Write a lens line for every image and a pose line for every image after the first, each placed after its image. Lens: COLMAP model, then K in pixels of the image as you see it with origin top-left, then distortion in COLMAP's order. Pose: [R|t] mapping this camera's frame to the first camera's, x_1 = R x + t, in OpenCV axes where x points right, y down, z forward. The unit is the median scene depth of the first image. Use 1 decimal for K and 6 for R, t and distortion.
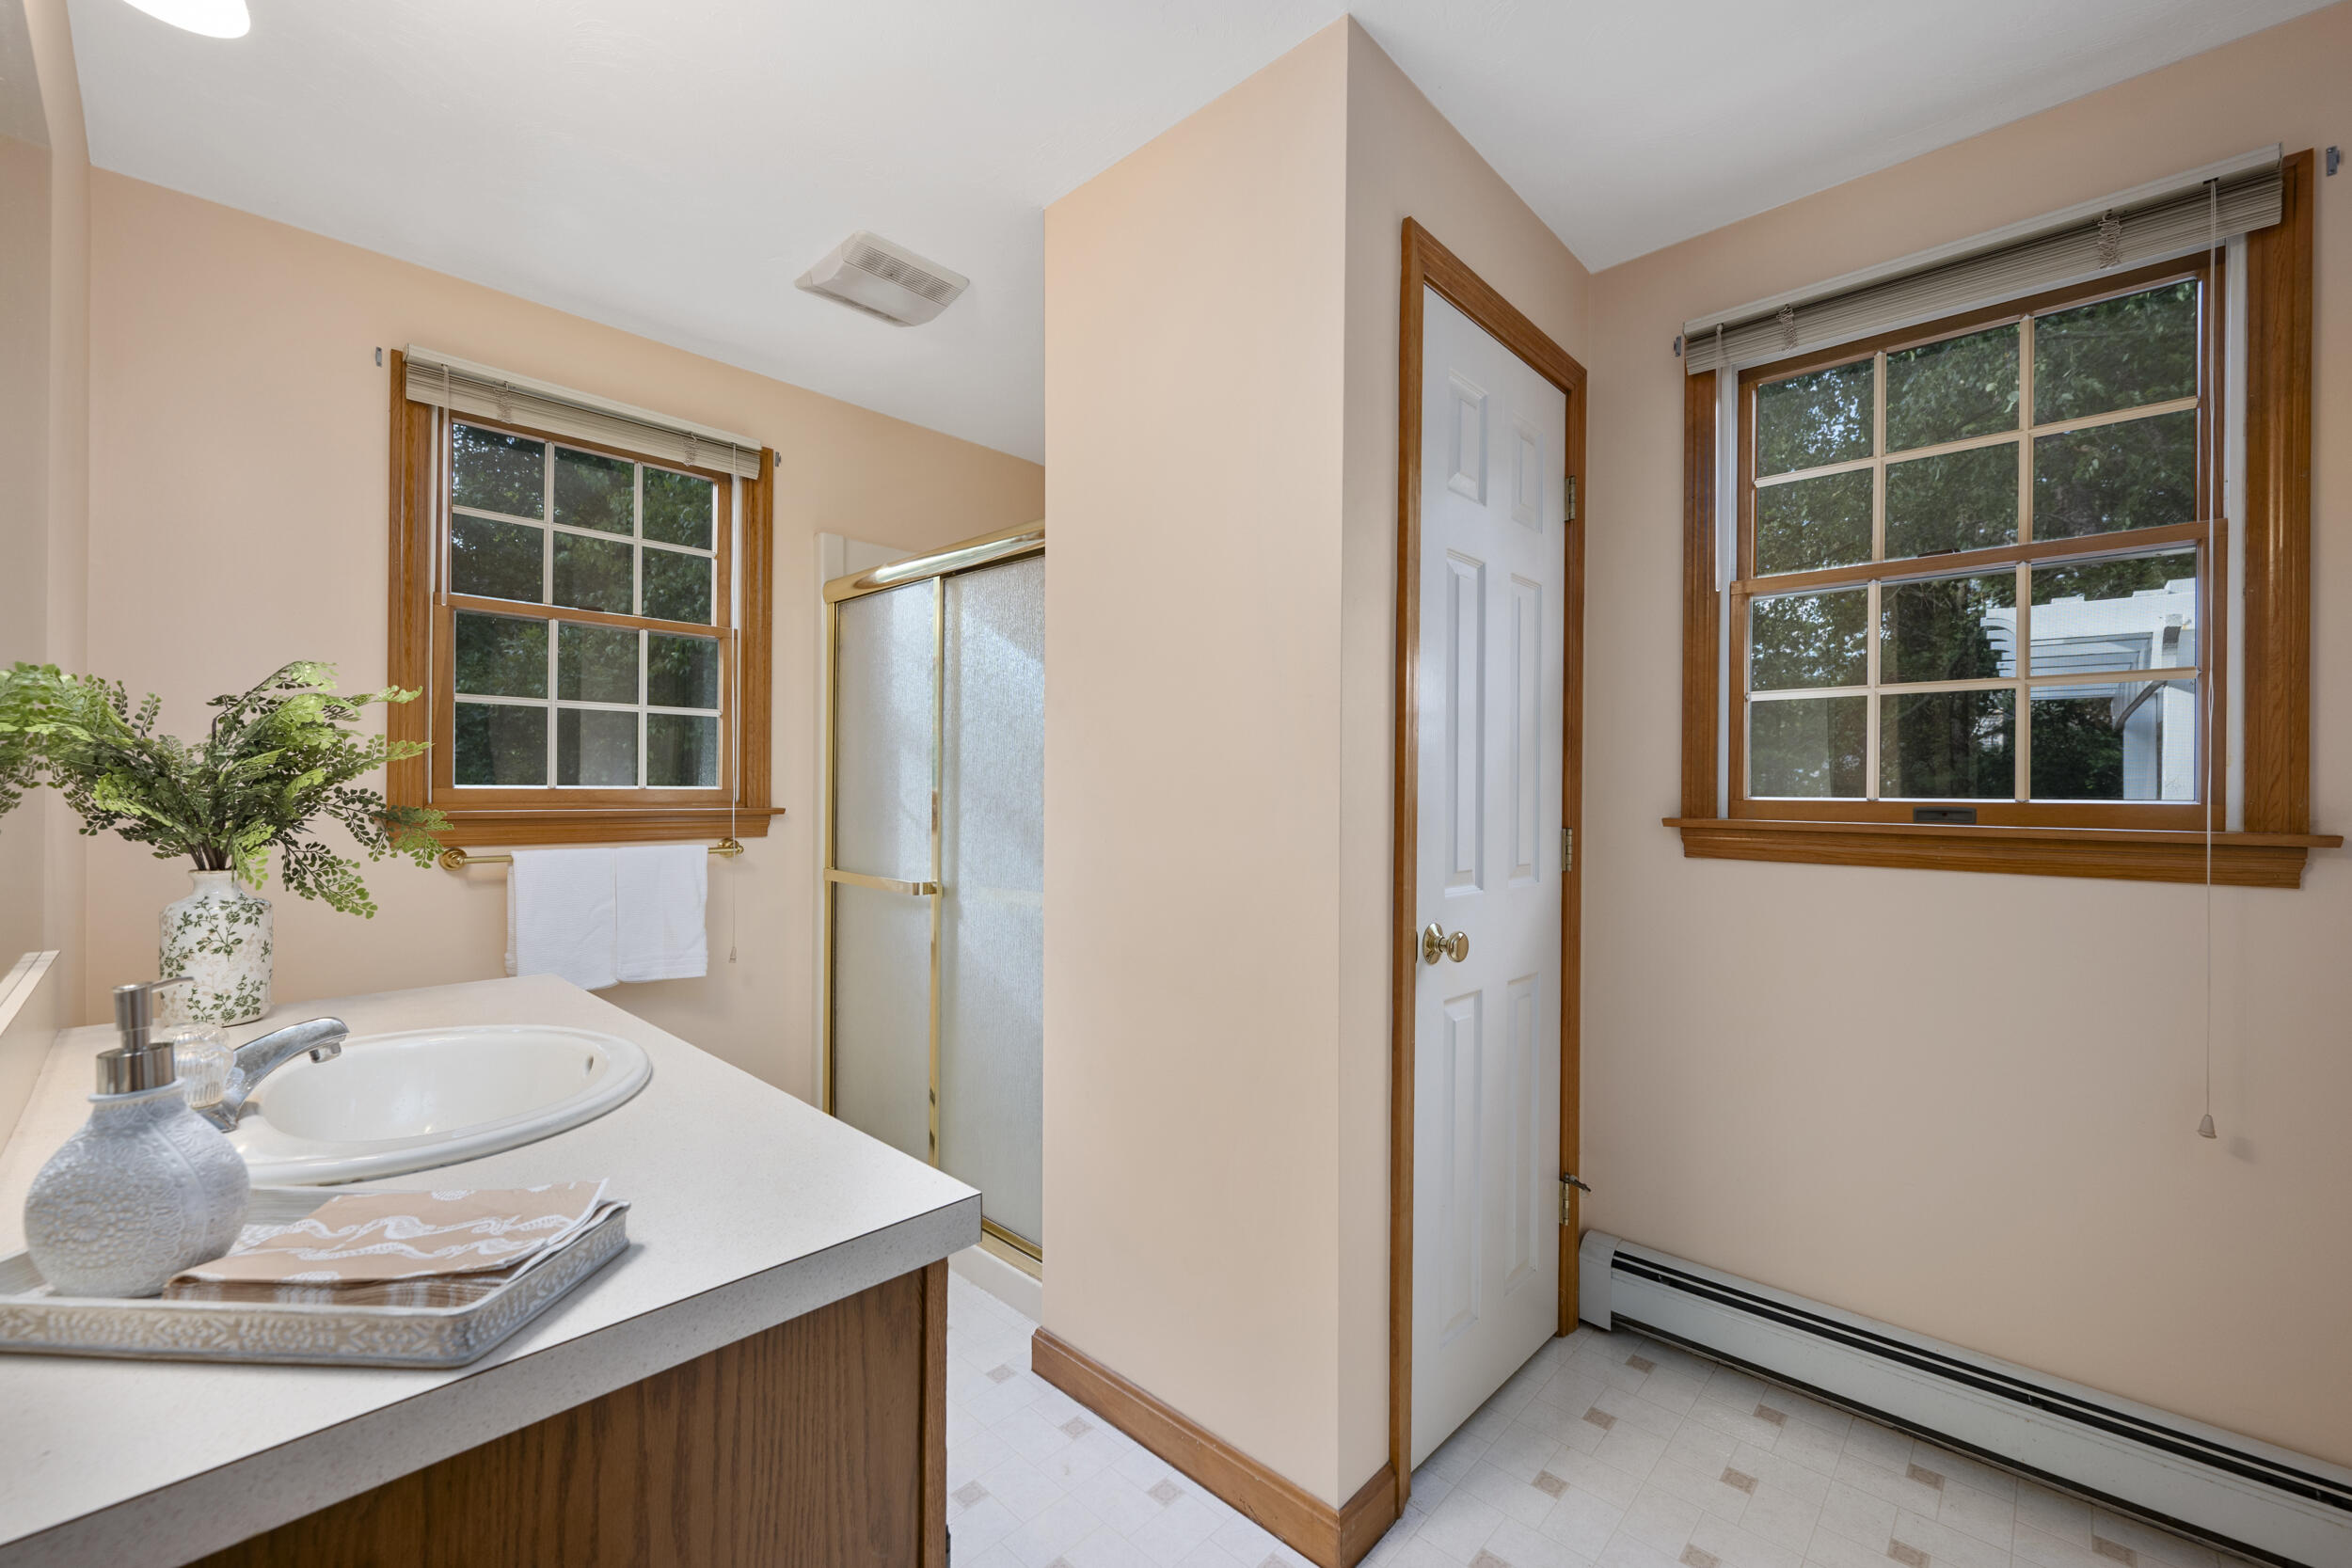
lens RADIAL K [[962.6, 0, 1176.0], [0, 962.6, 784.0], [0, 0, 1]] dist [-0.000942, 0.000040]
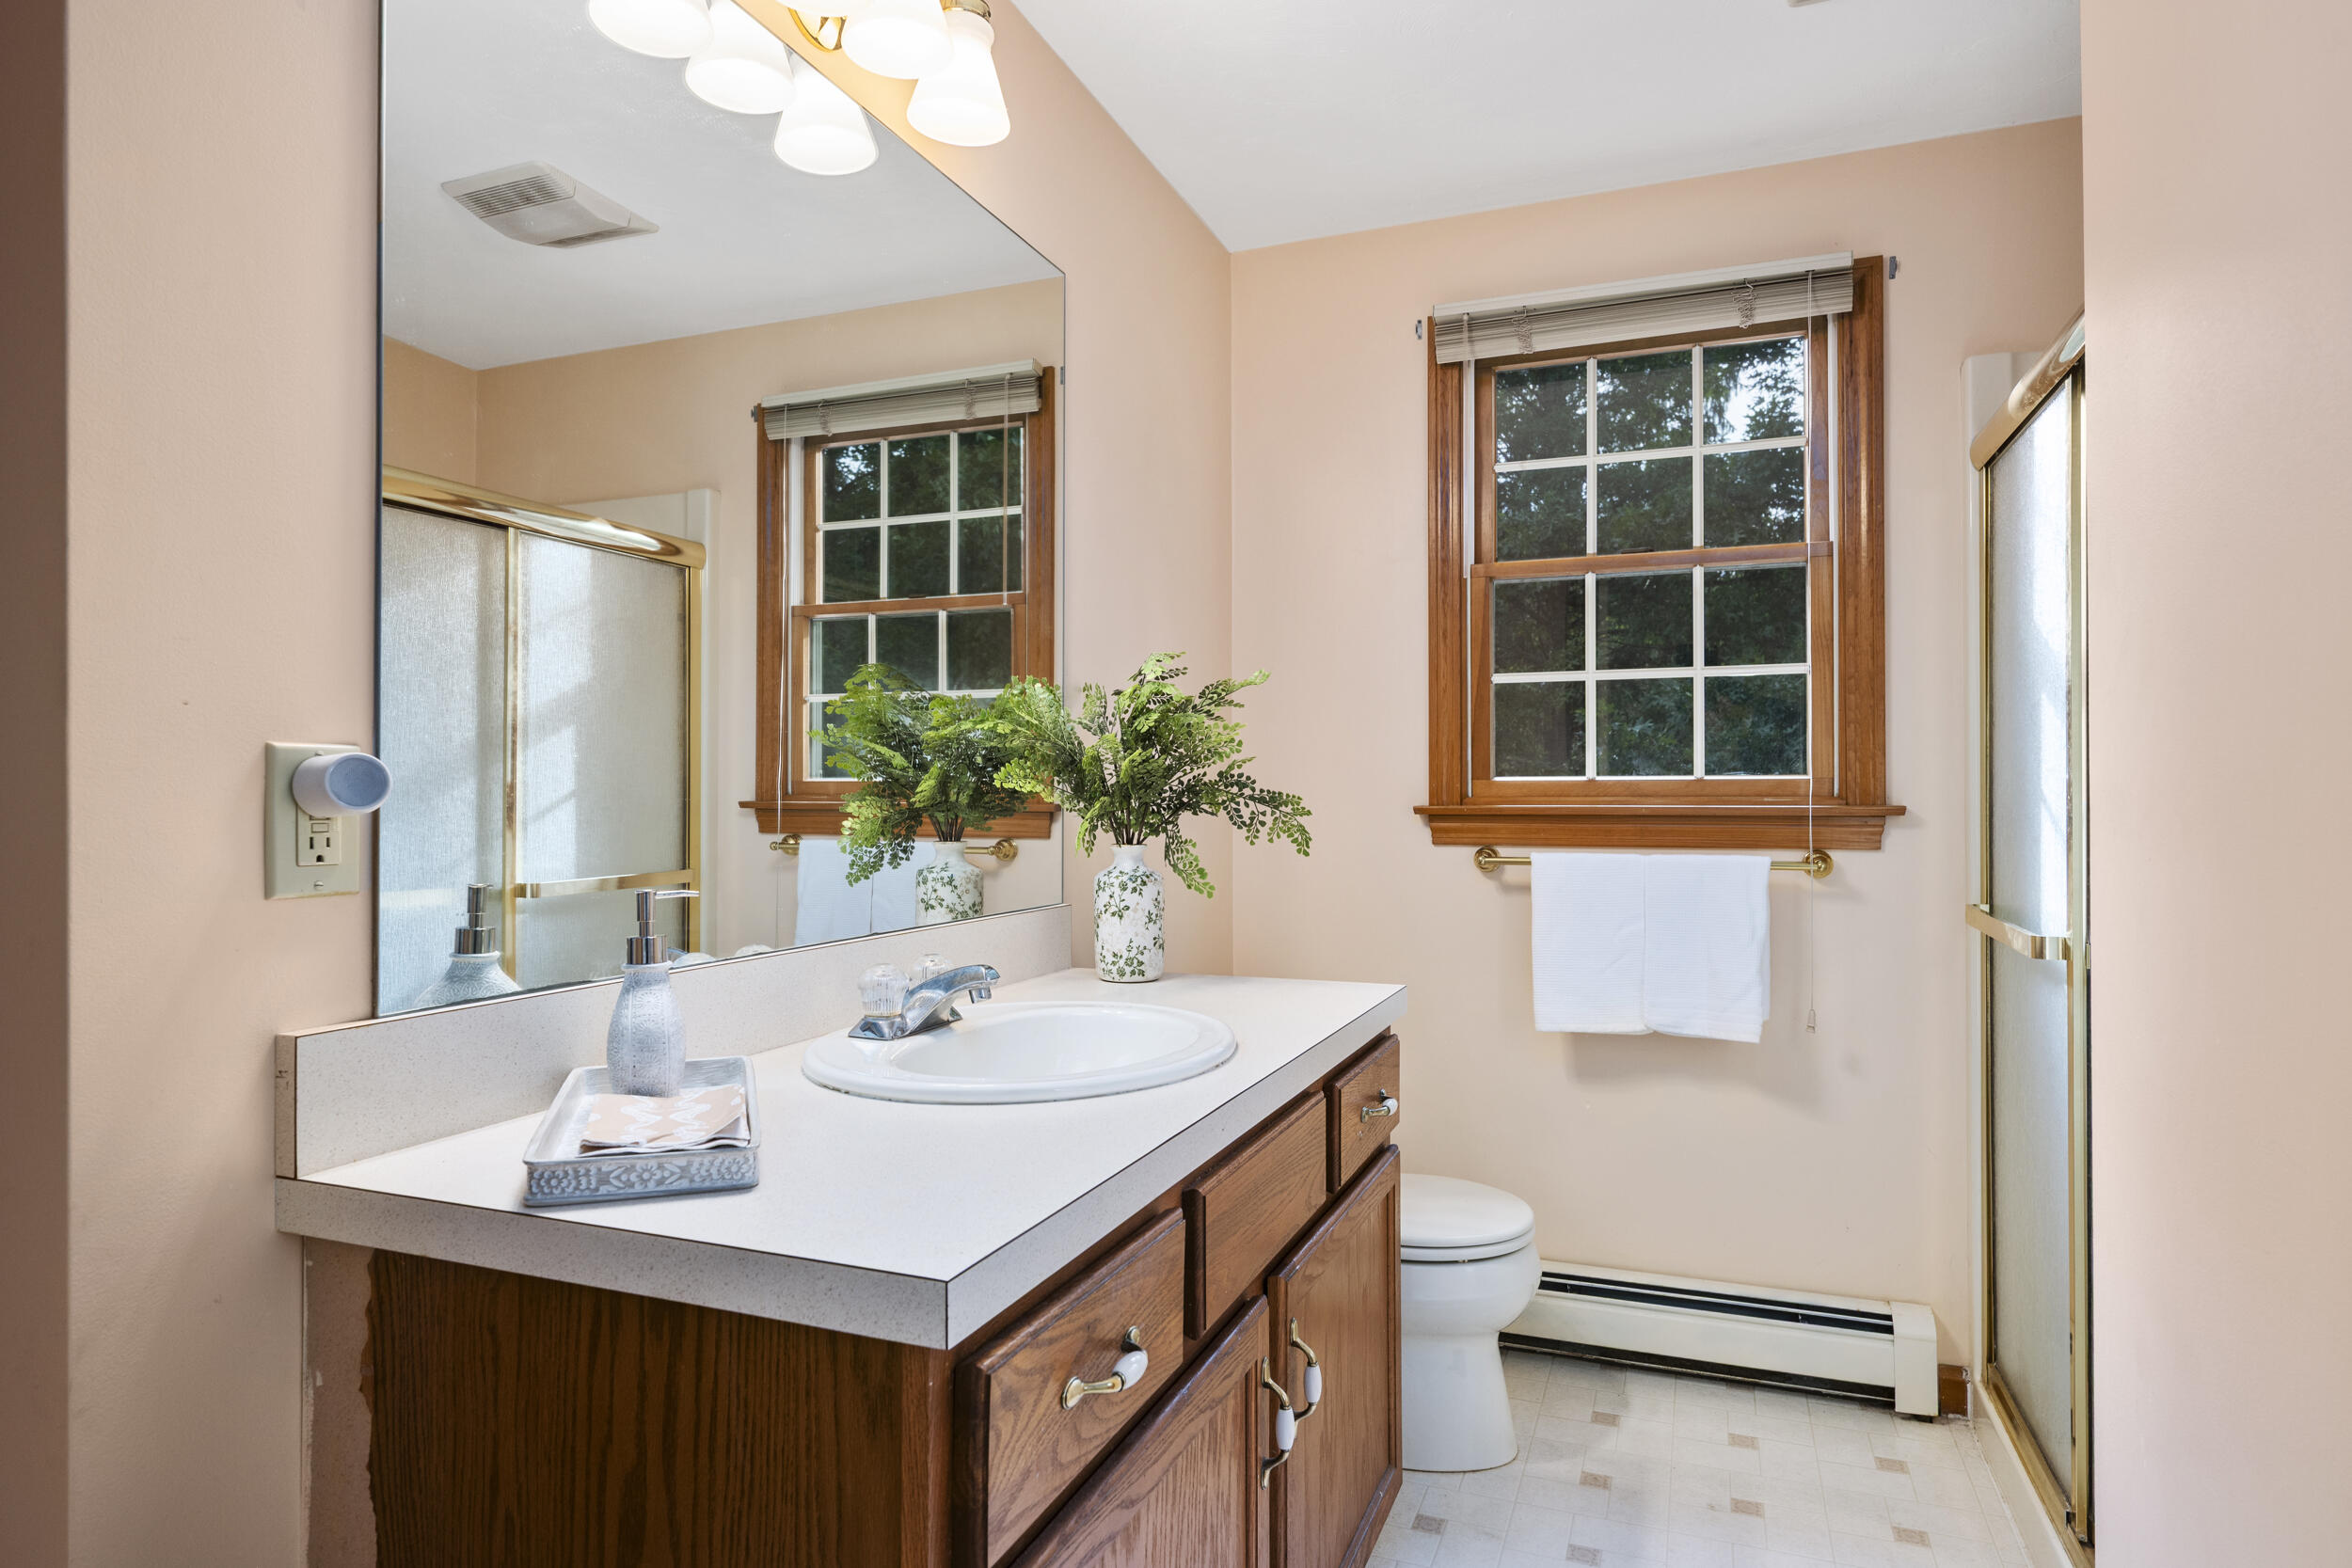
lens RADIAL K [[1310.9, 0, 1176.0], [0, 1310.9, 784.0], [0, 0, 1]] dist [0.000288, -0.000306]
pose [[0.374876, -0.018217, -0.926896, 0.278500], [0.007778, 0.999834, -0.016504, 0.026588], [0.927042, -0.001022, 0.374955, 0.285460]]
